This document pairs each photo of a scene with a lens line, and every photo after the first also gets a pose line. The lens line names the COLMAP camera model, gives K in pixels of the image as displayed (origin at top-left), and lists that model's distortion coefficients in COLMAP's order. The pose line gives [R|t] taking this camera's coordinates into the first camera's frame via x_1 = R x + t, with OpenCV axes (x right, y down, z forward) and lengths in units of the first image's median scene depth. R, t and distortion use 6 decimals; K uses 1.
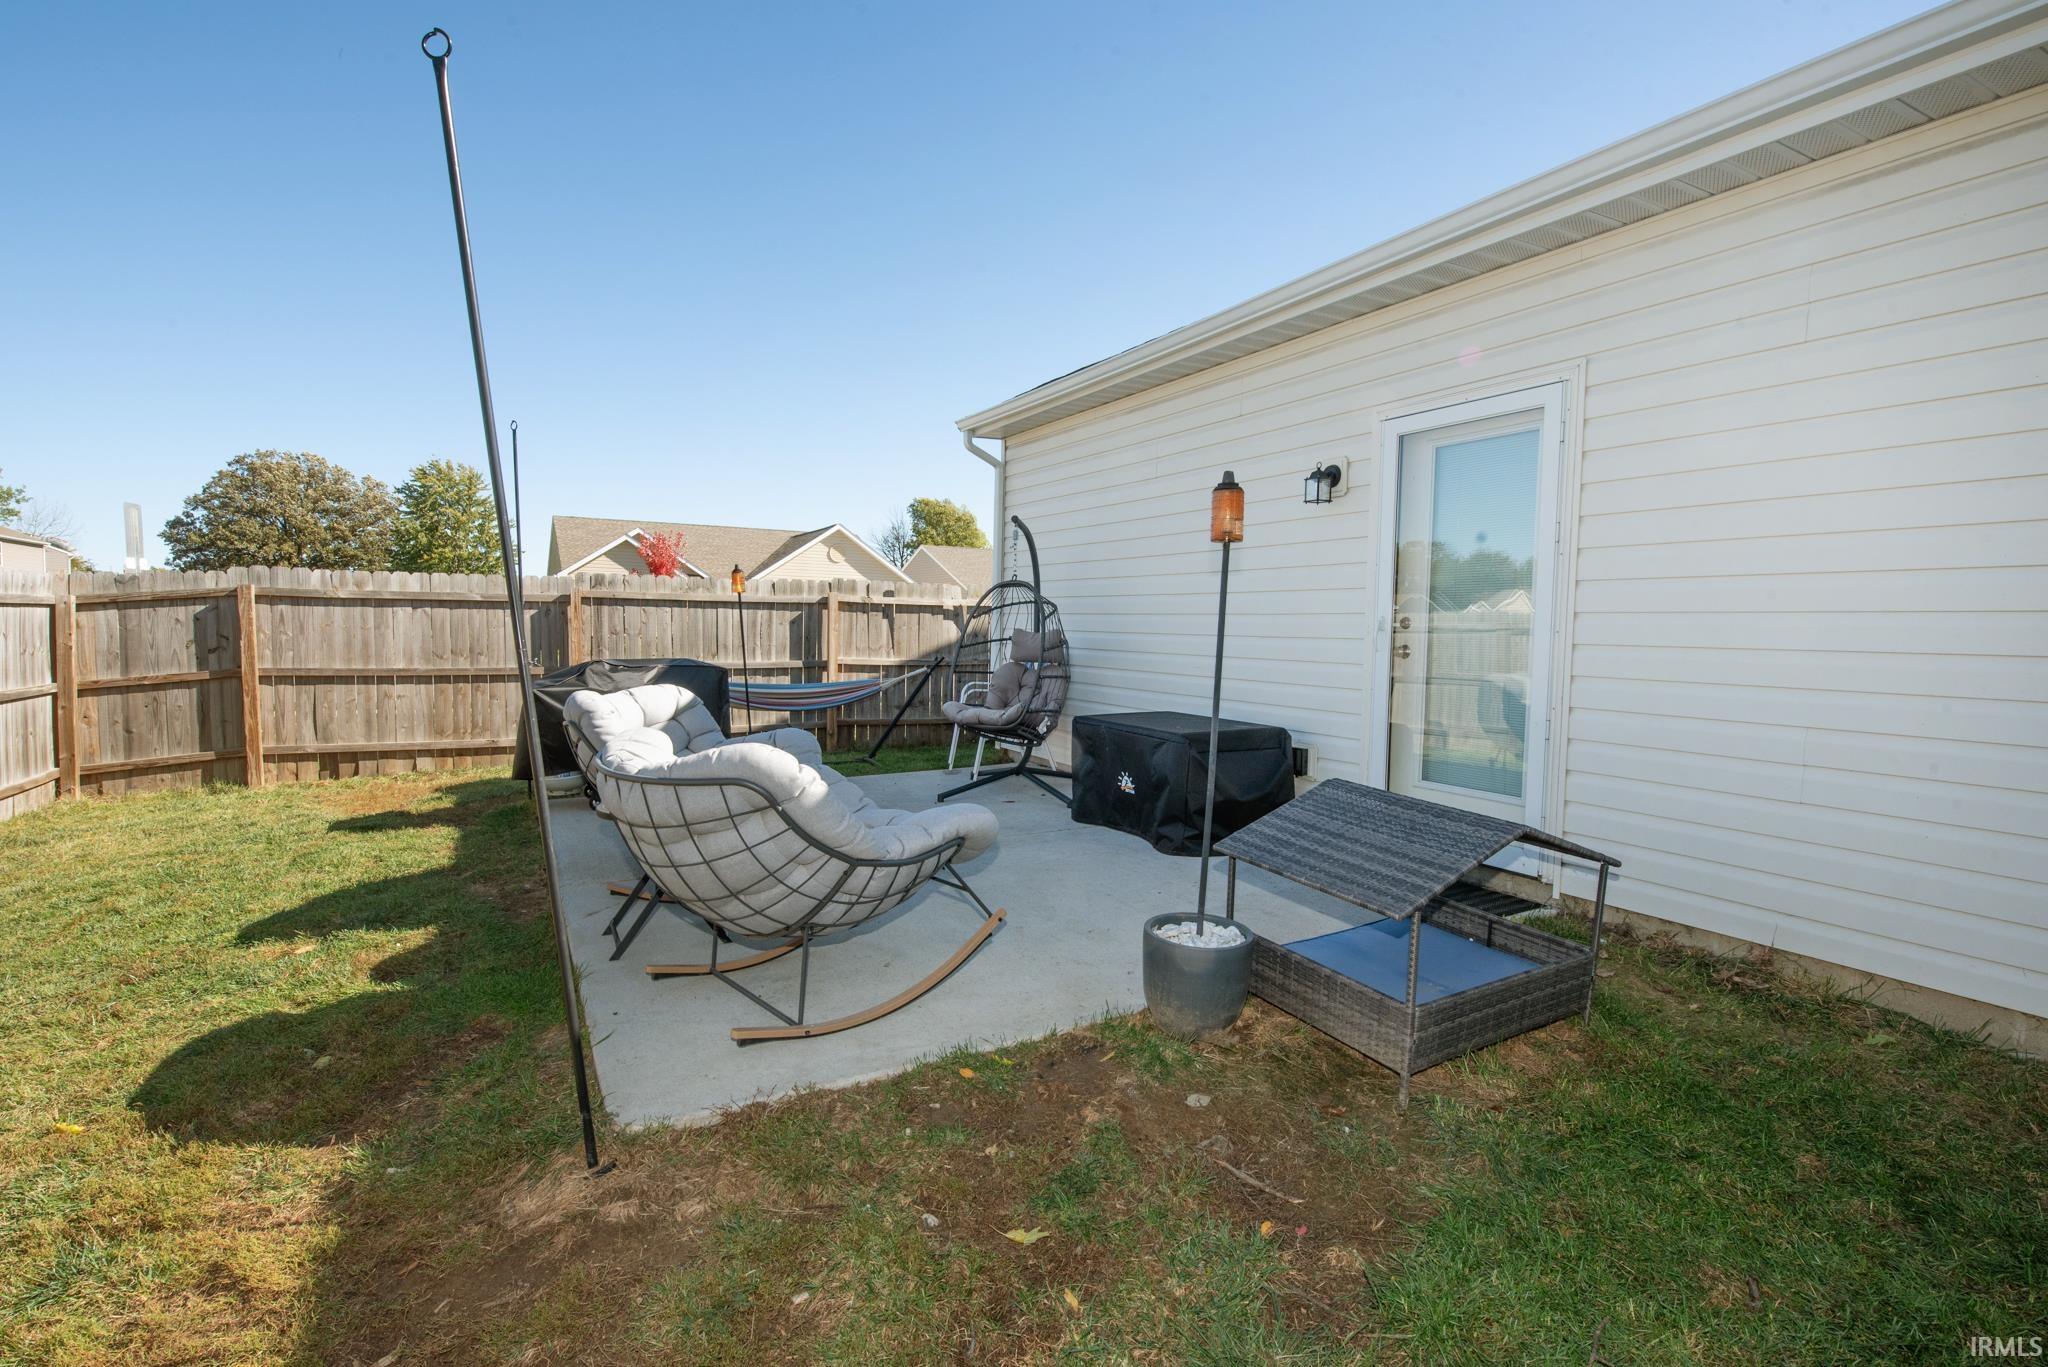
lens RADIAL K [[1004.5, 0, 1018.2], [0, 1004.5, 678.8], [0, 0, 1]] dist [-0.005734, -0.000920]
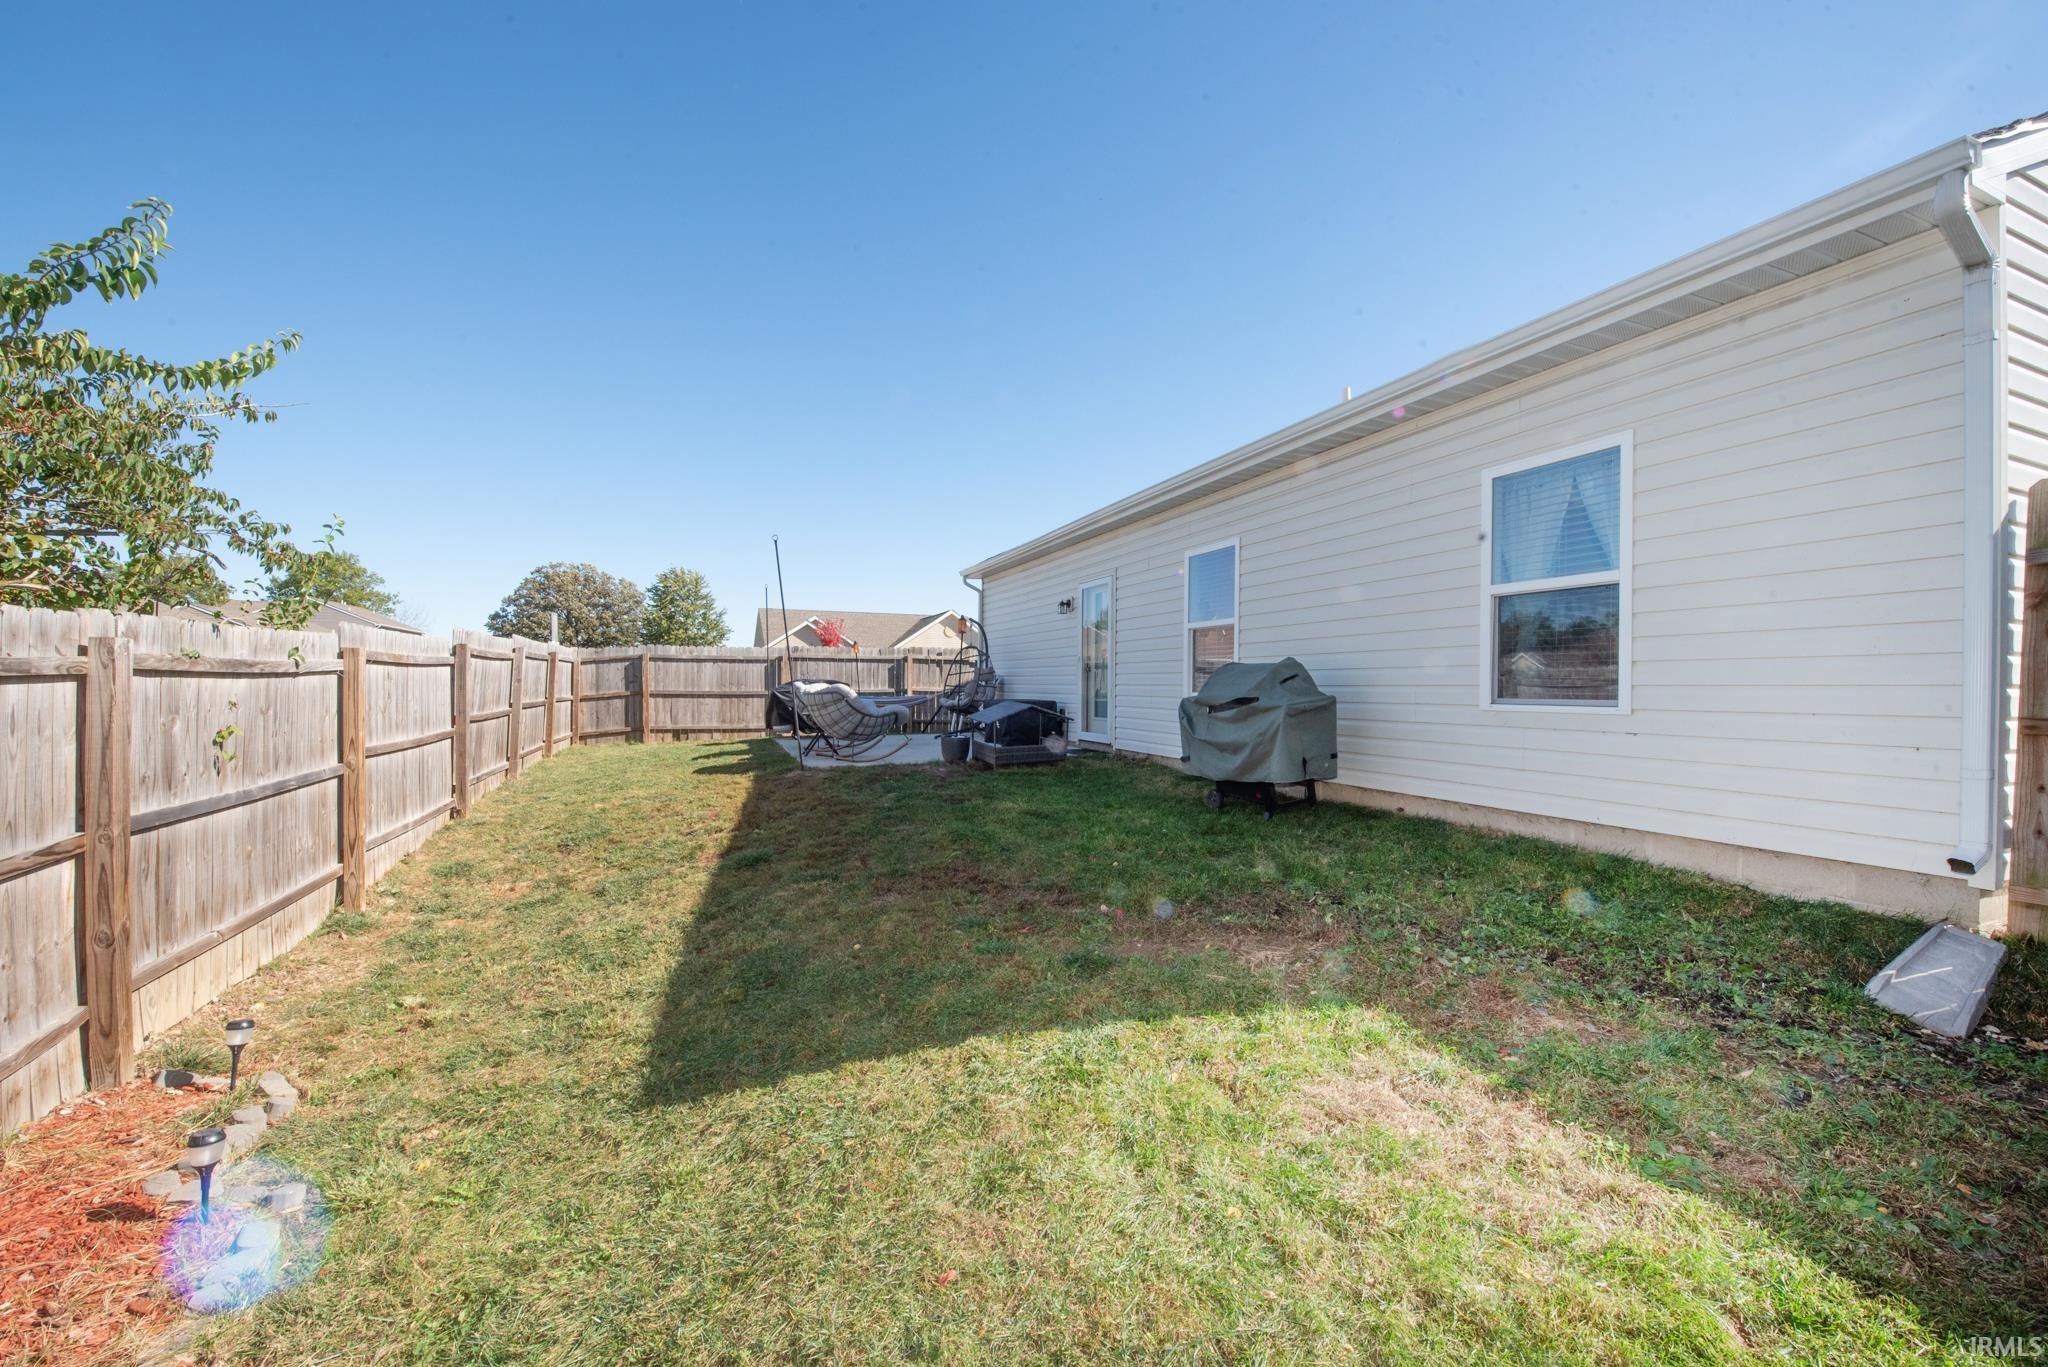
lens RADIAL K [[821.4, 0, 1027.9], [0, 821.4, 681.7], [0, 0, 1]] dist [-0.016300, -0.000699]
pose [[0.994237, -0.010730, -0.106670, 0.249132], [0.004556, 0.998309, -0.057959, 0.072461], [0.107112, 0.057139, 0.992604, -0.653896]]
